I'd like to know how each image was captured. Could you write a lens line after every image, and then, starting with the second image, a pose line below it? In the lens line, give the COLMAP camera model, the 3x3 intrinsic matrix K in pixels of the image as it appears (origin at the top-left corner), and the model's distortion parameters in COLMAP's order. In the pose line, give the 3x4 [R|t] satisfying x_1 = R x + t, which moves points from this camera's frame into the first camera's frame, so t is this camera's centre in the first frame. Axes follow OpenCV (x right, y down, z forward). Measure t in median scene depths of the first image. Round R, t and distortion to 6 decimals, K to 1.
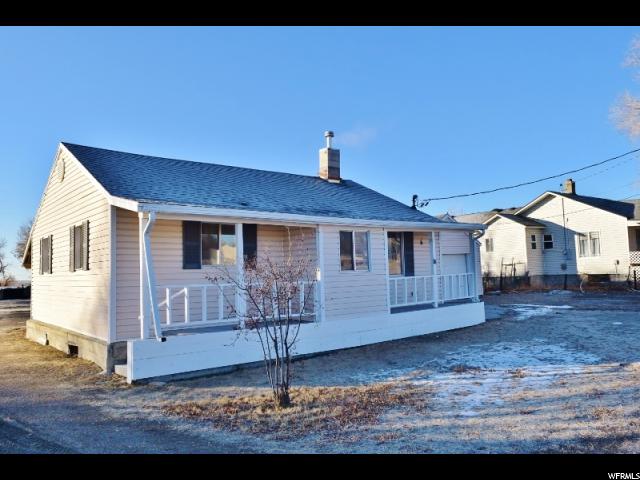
lens RADIAL K [[493.5, 0, 316.9], [0, 493.5, 239.7], [0, 0, 1]] dist [-0.009937, -0.003326]
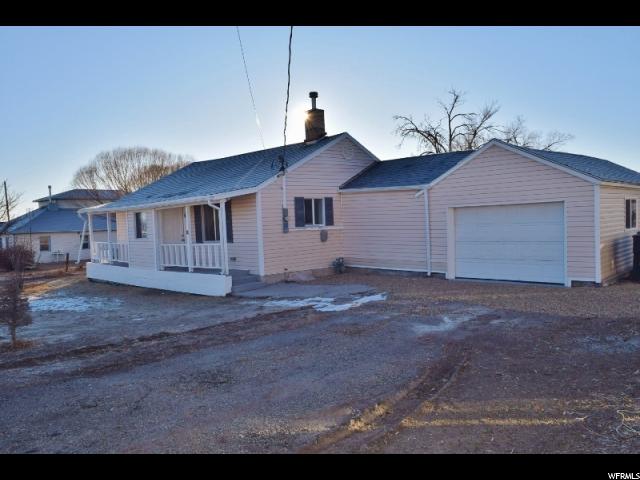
lens RADIAL K [[493.5, 0, 316.9], [0, 493.5, 239.7], [0, 0, 1]] dist [-0.009937, -0.003326]
pose [[0.099877, 0.065309, -0.992854, 1.404780], [0.099985, 0.992134, 0.075320, 0.004668], [0.989963, -0.106793, 0.092562, 1.186990]]
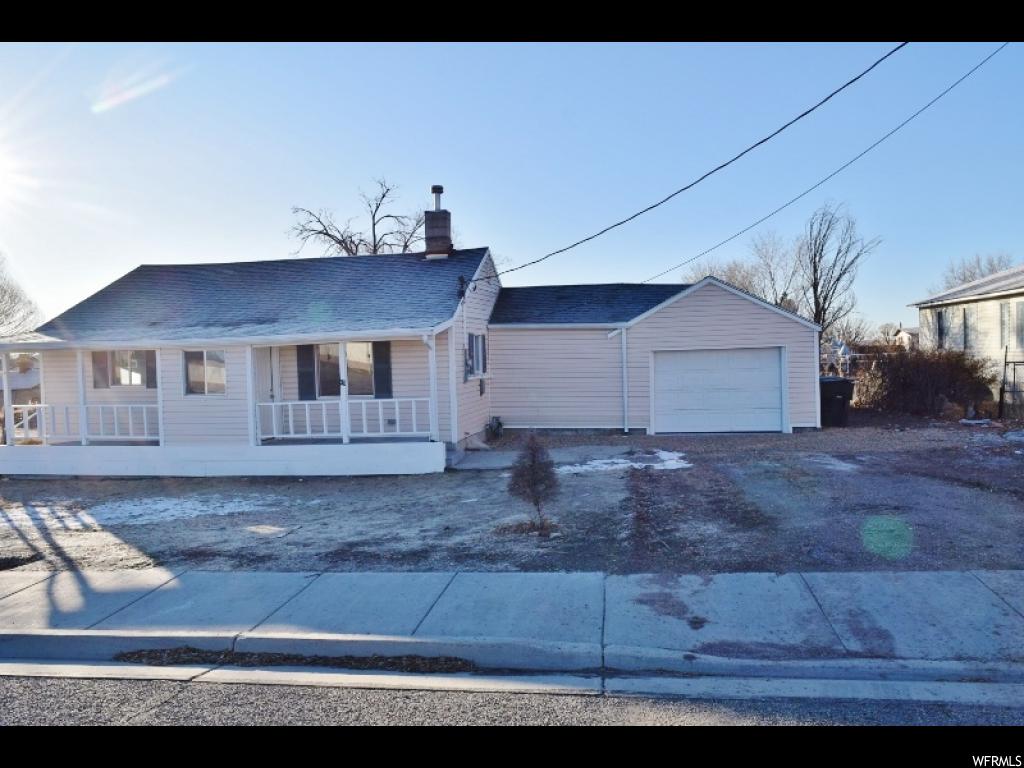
lens RADIAL K [[789.6, 0, 507.0], [0, 789.6, 383.5], [0, 0, 1]] dist [-0.009937, -0.003326]
pose [[0.647436, 0.037728, -0.761185, 1.307880], [0.060516, 0.993075, 0.100694, -0.059442], [0.759713, -0.111257, 0.640670, 0.423433]]
